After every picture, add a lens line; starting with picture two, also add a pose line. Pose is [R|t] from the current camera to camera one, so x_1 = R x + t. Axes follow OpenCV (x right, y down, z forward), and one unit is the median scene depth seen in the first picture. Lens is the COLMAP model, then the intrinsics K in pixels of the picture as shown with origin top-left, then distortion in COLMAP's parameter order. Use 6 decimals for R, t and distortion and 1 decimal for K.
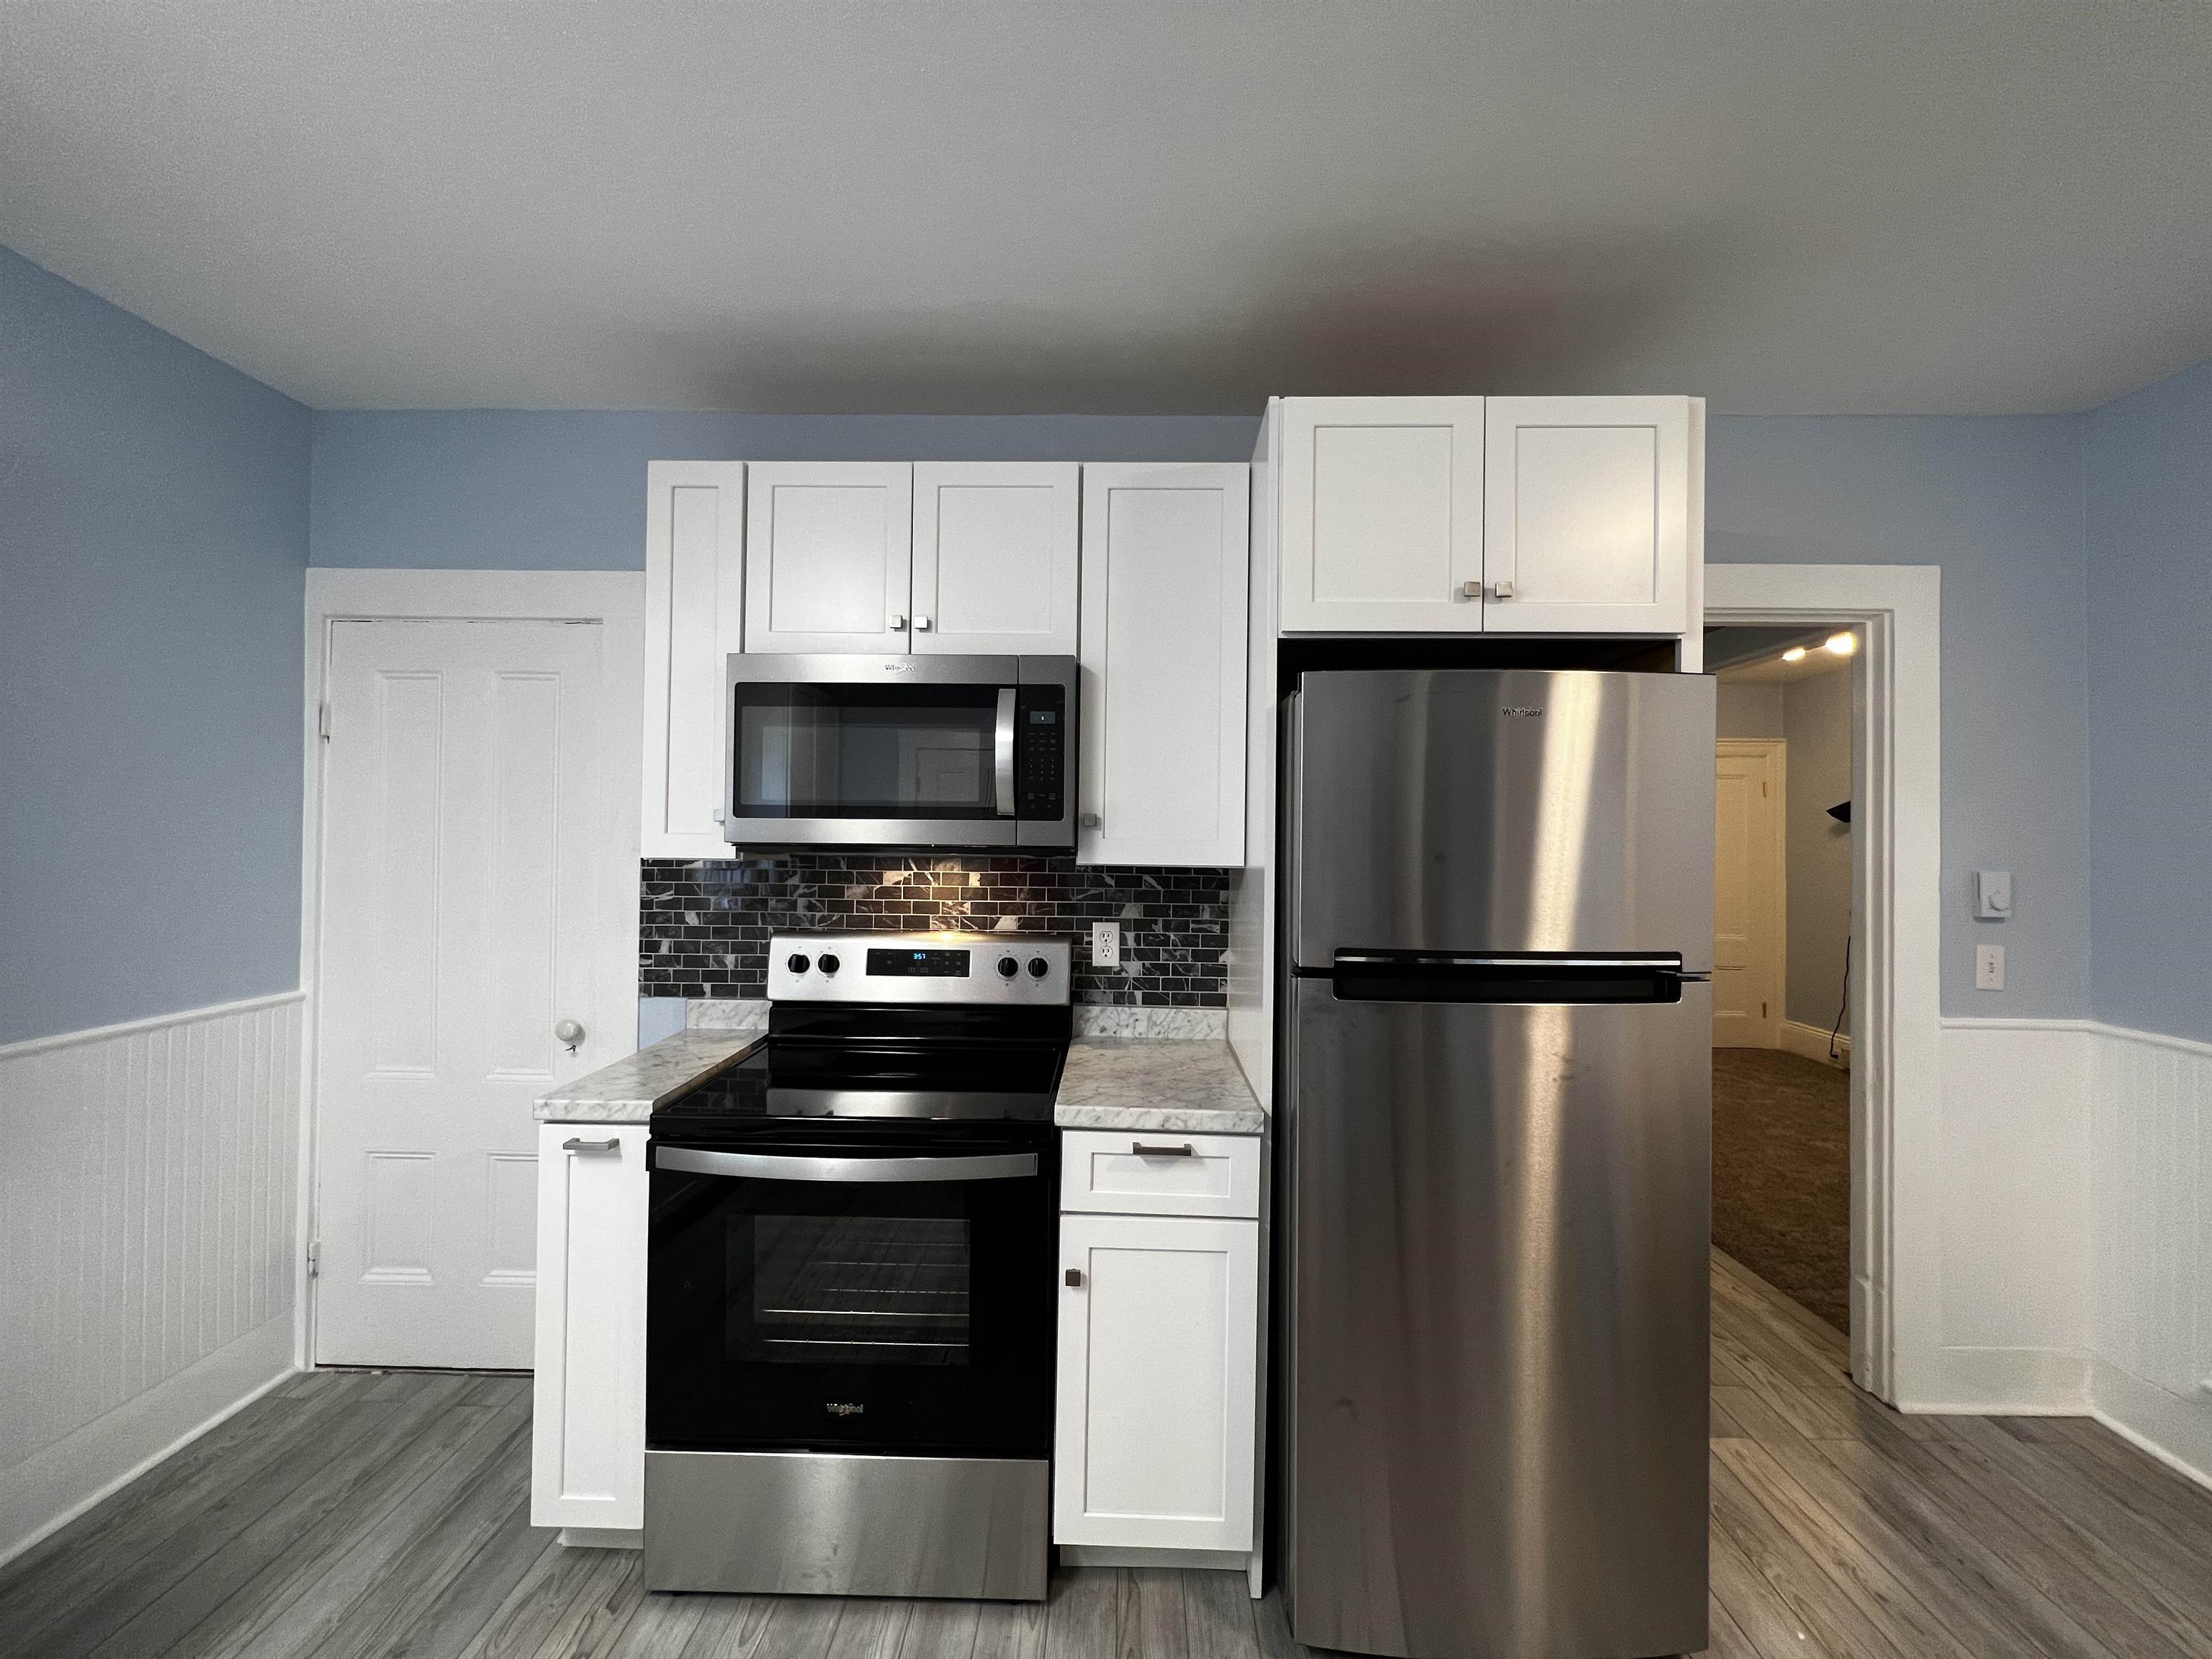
lens RADIAL K [[886.1, 0, 1094.5], [0, 886.1, 840.2], [0, 0, 1]] dist [-0.000977, 0.001102]
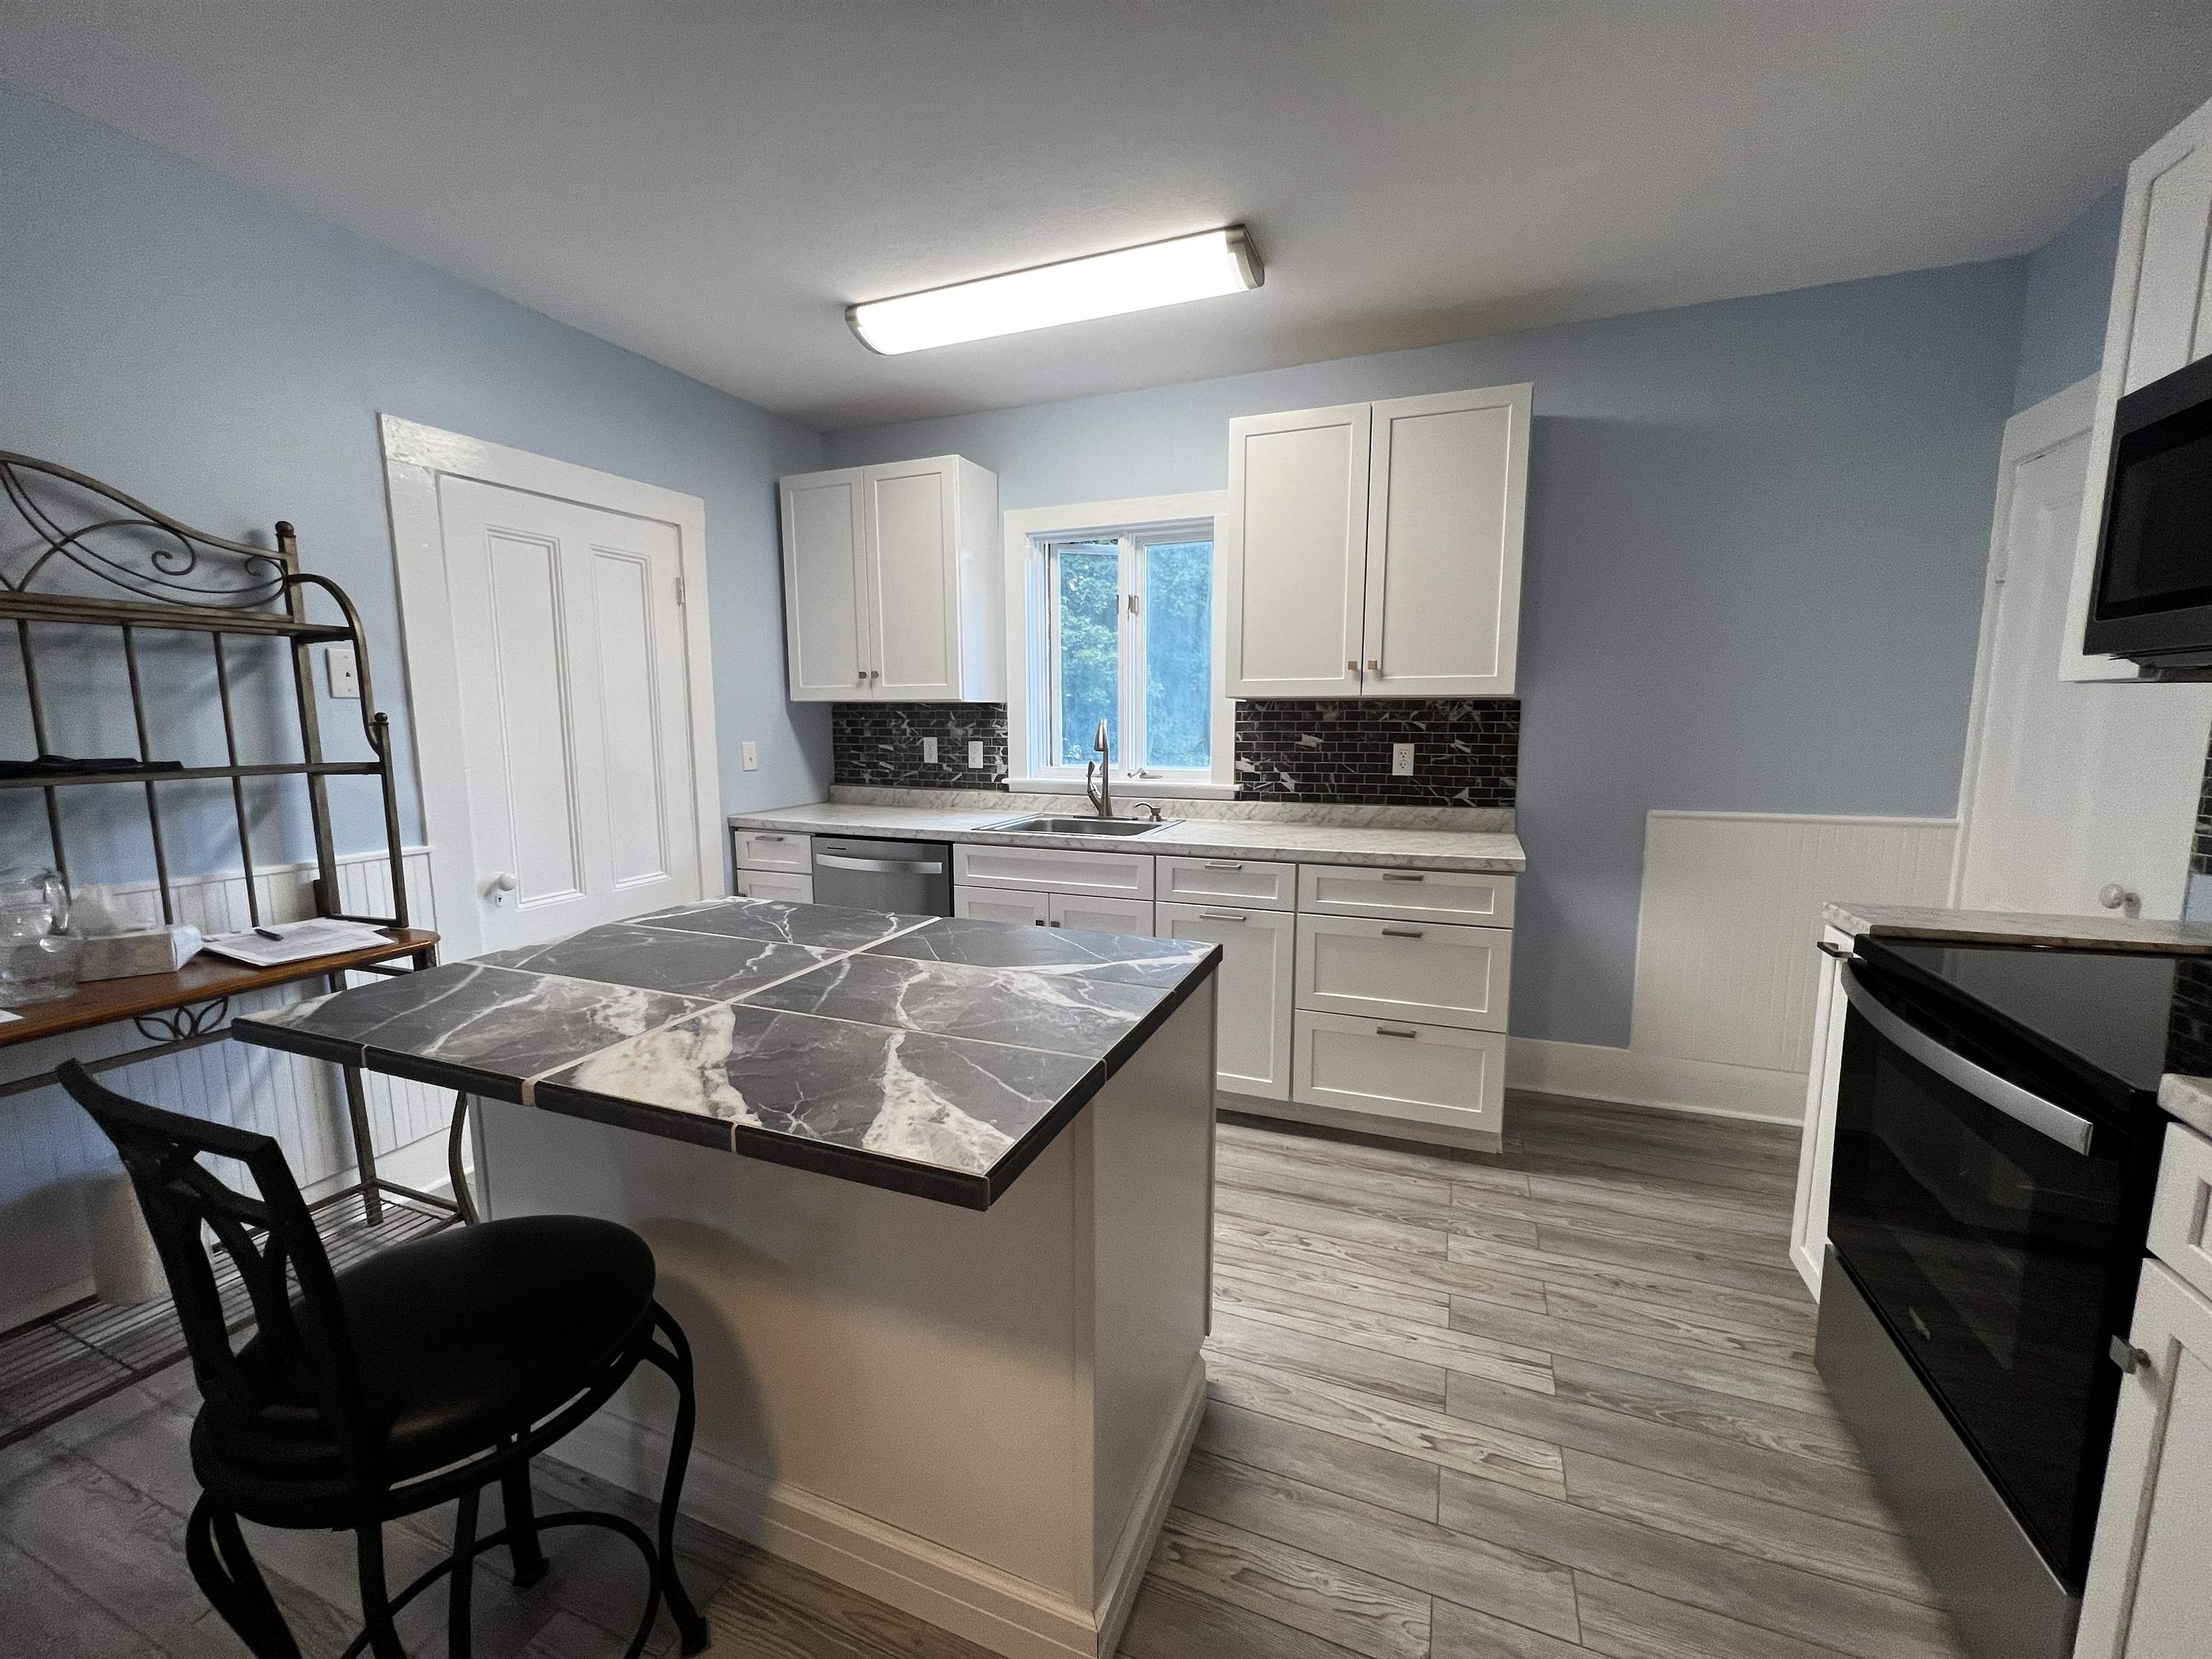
lens RADIAL K [[886.1, 0, 1106.3], [0, 886.1, 831.7], [0, 0, 1]] dist [-0.000977, 0.001102]
pose [[-0.336886, 0.115690, -0.934411, 0.511008], [0.005567, 0.992650, 0.120894, 0.045252], [0.941529, 0.035525, -0.335054, 0.374931]]
